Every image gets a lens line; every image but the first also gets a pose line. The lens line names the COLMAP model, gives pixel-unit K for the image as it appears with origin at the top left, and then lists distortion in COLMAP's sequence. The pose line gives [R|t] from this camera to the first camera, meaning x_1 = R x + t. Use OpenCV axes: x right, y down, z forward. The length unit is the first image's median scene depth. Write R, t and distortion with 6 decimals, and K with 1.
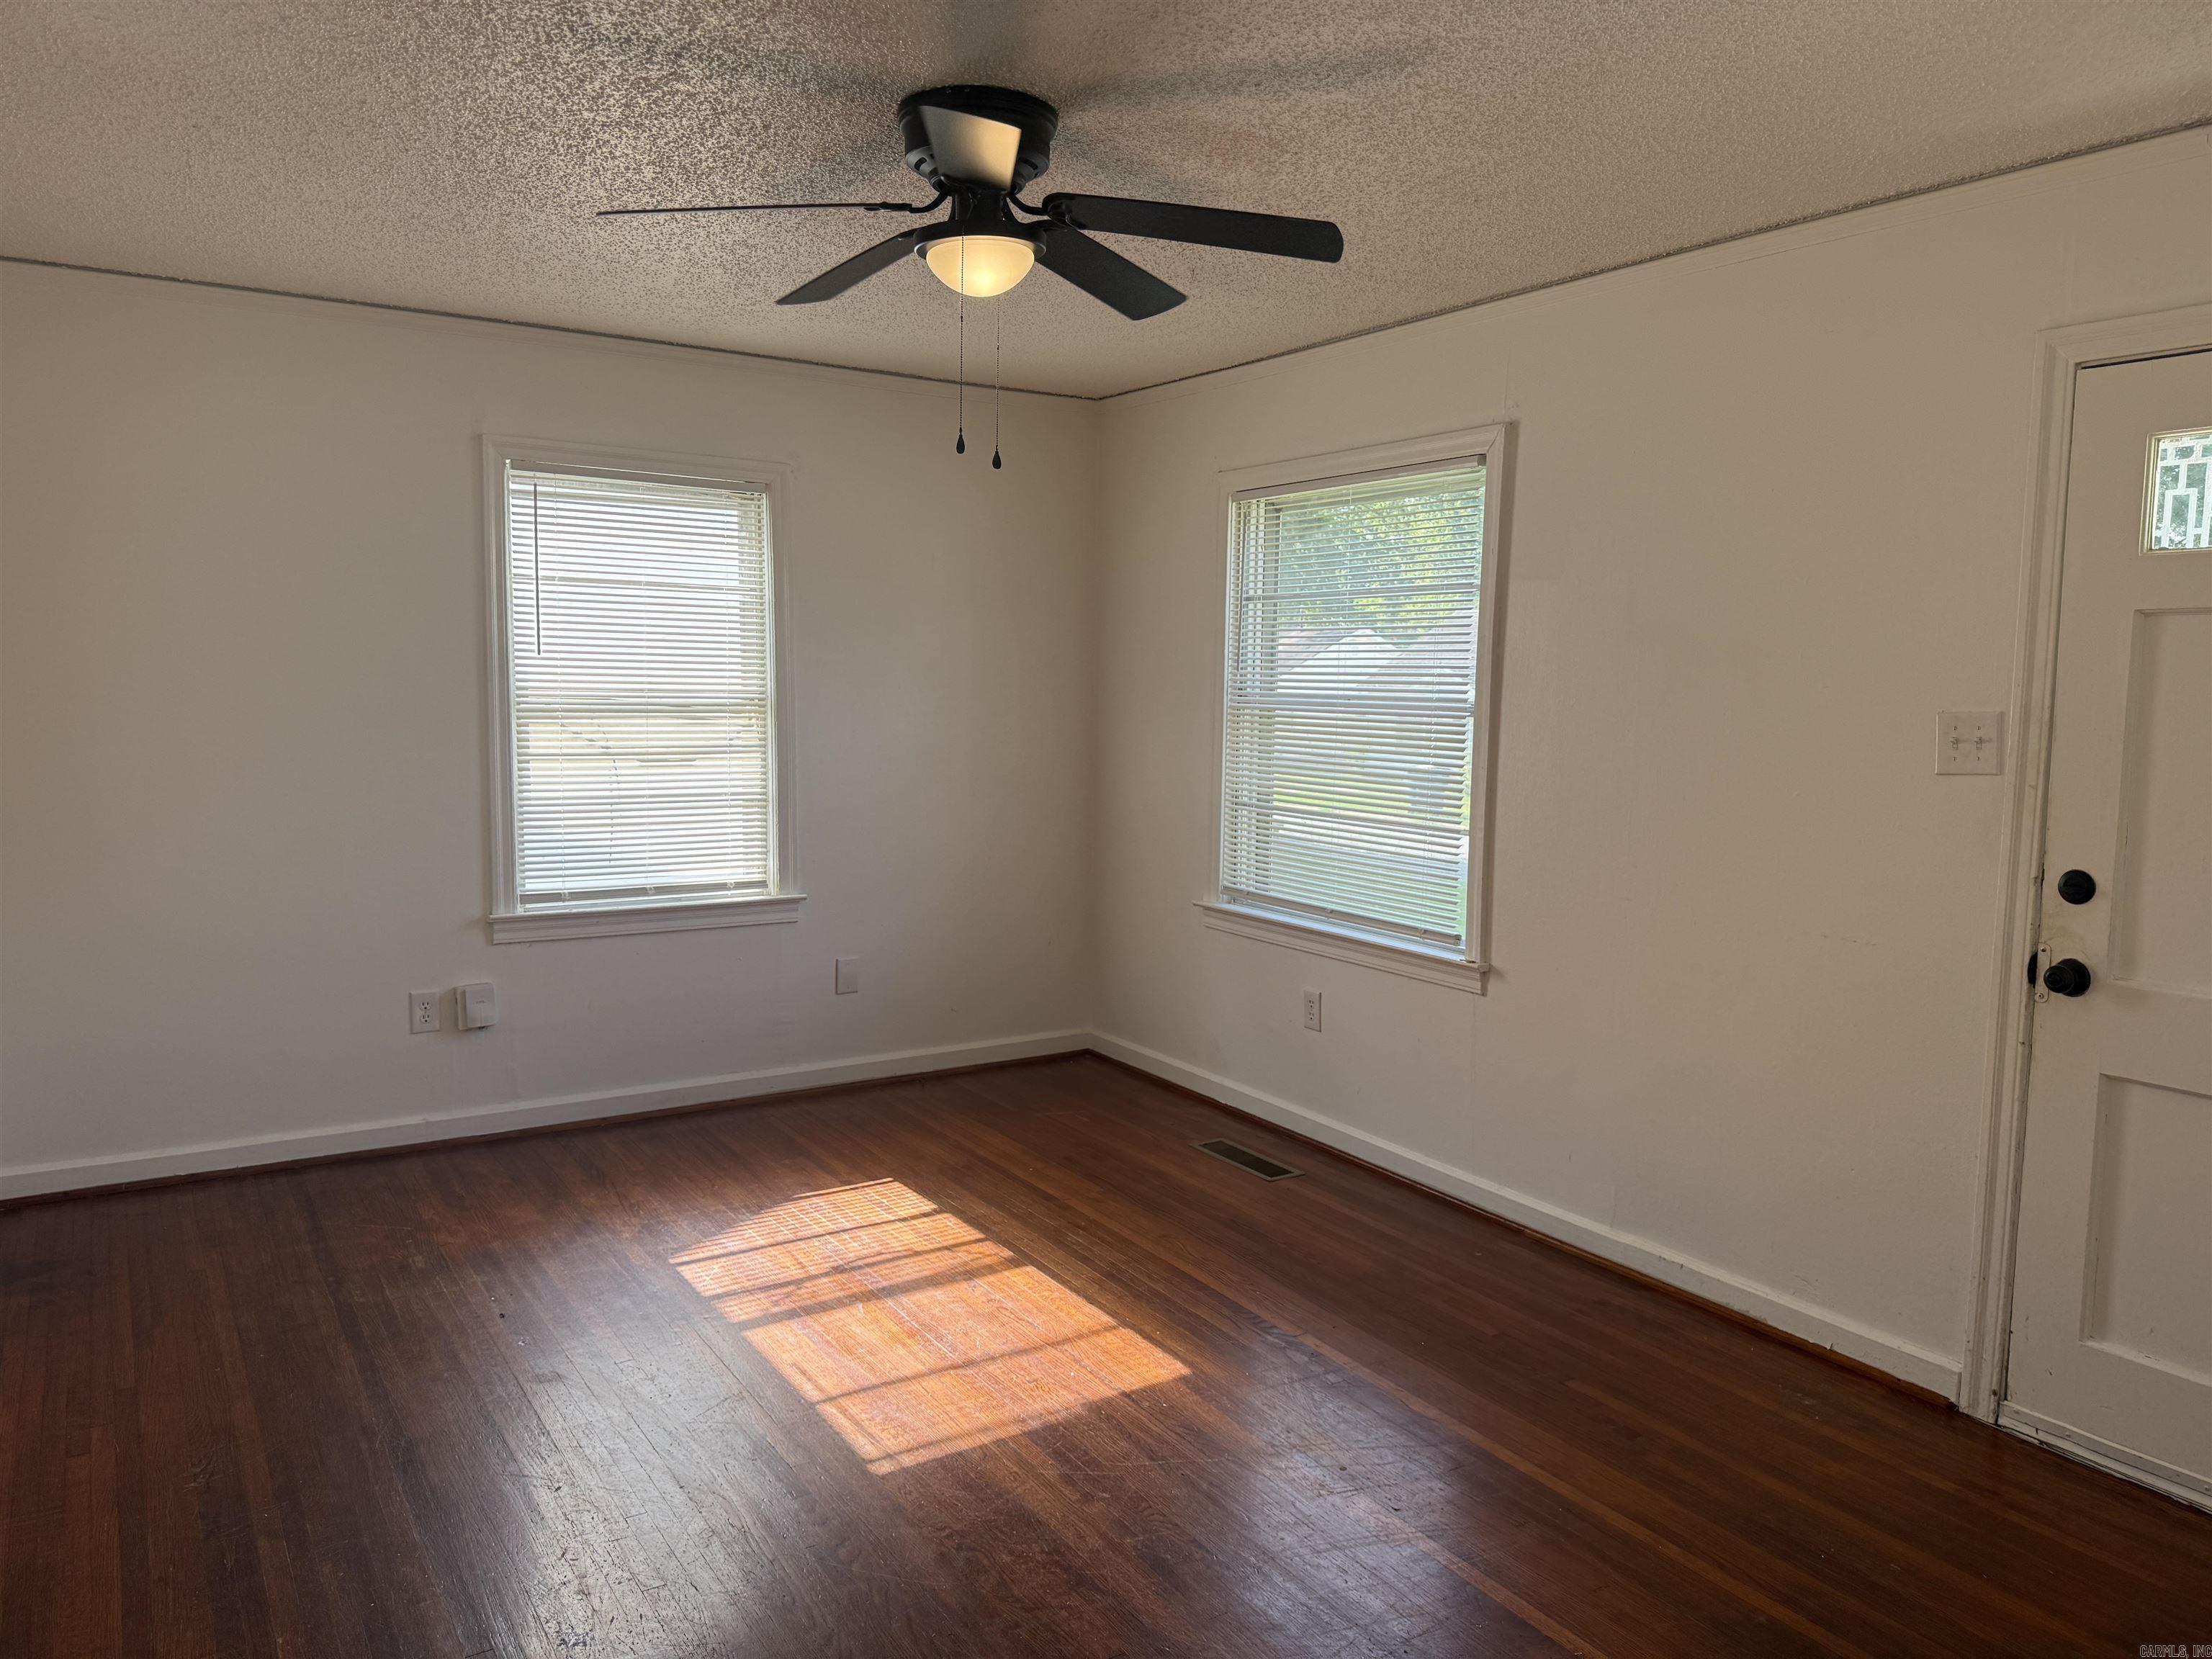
lens RADIAL K [[1562.7, 0, 1112.6], [0, 1562.7, 835.8], [0, 0, 1]] dist [0.015083, 0.006792]
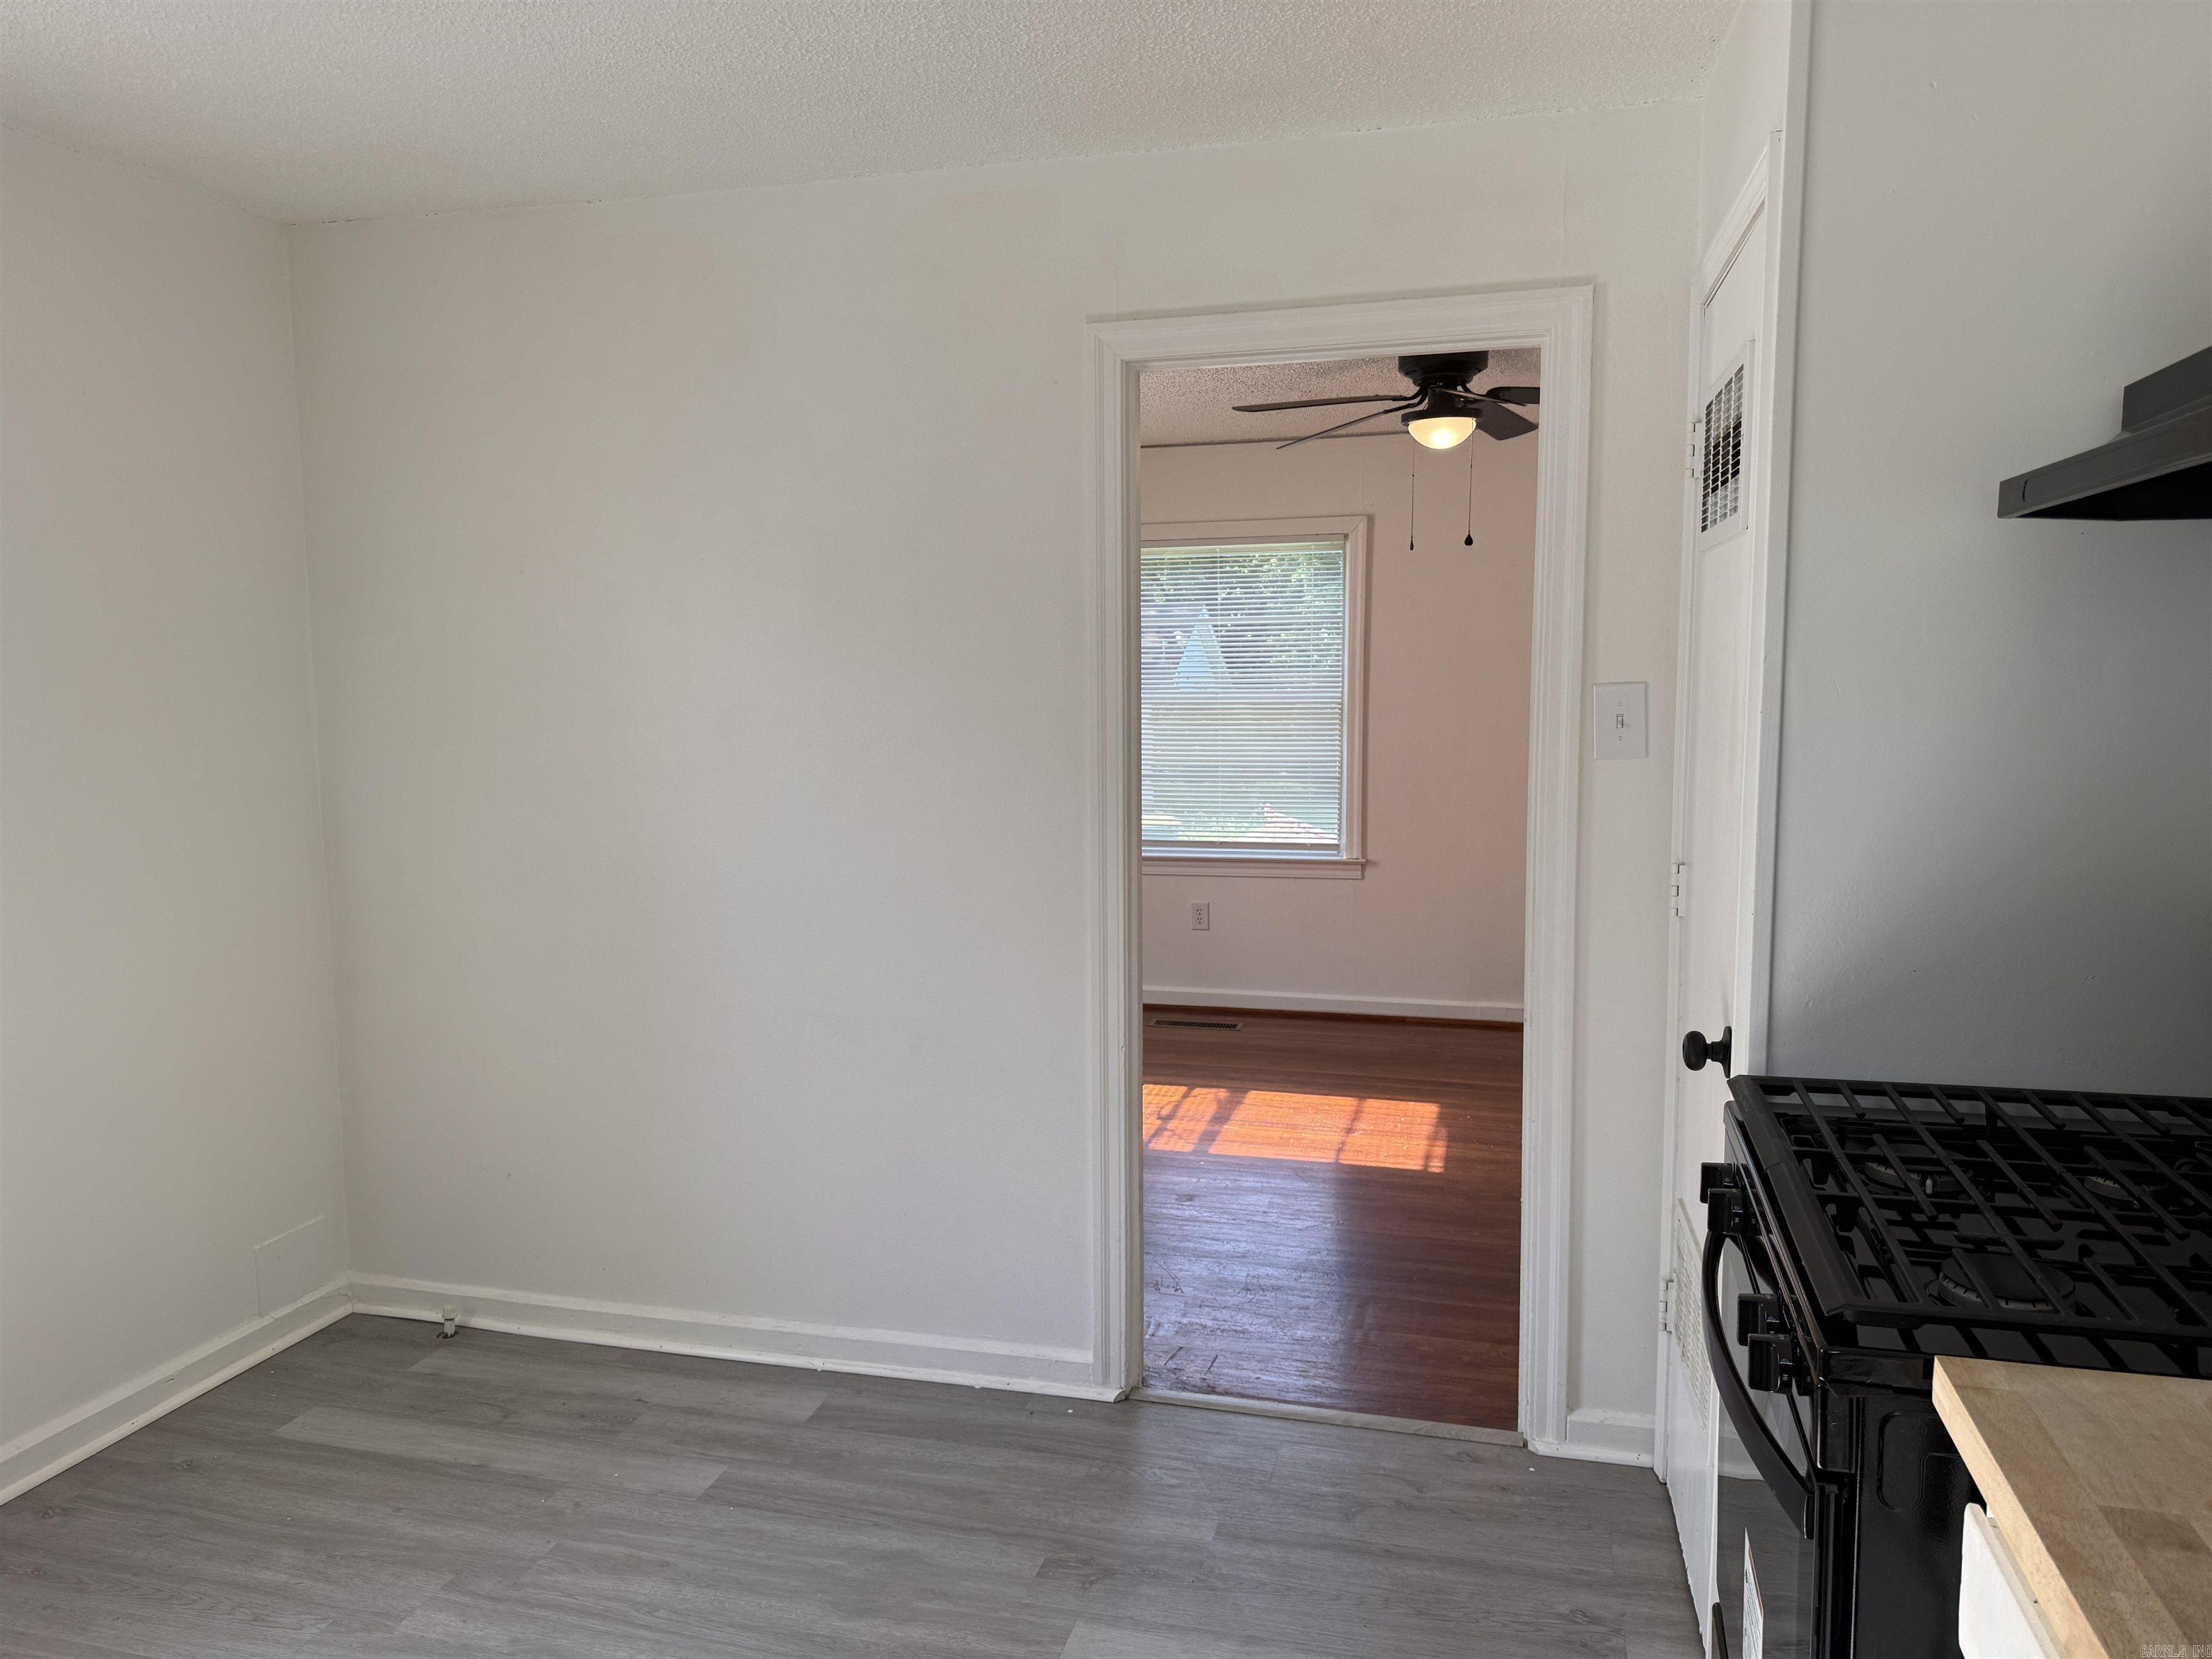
lens RADIAL K [[1562.7, 0, 1102.1], [0, 1562.7, 828.9], [0, 0, 1]] dist [0.015083, 0.006792]
pose [[0.728566, -0.081512, 0.680109, -1.522125], [0.092840, 0.995483, 0.019855, -0.004816], [-0.678655, 0.048676, 0.732843, 0.049567]]
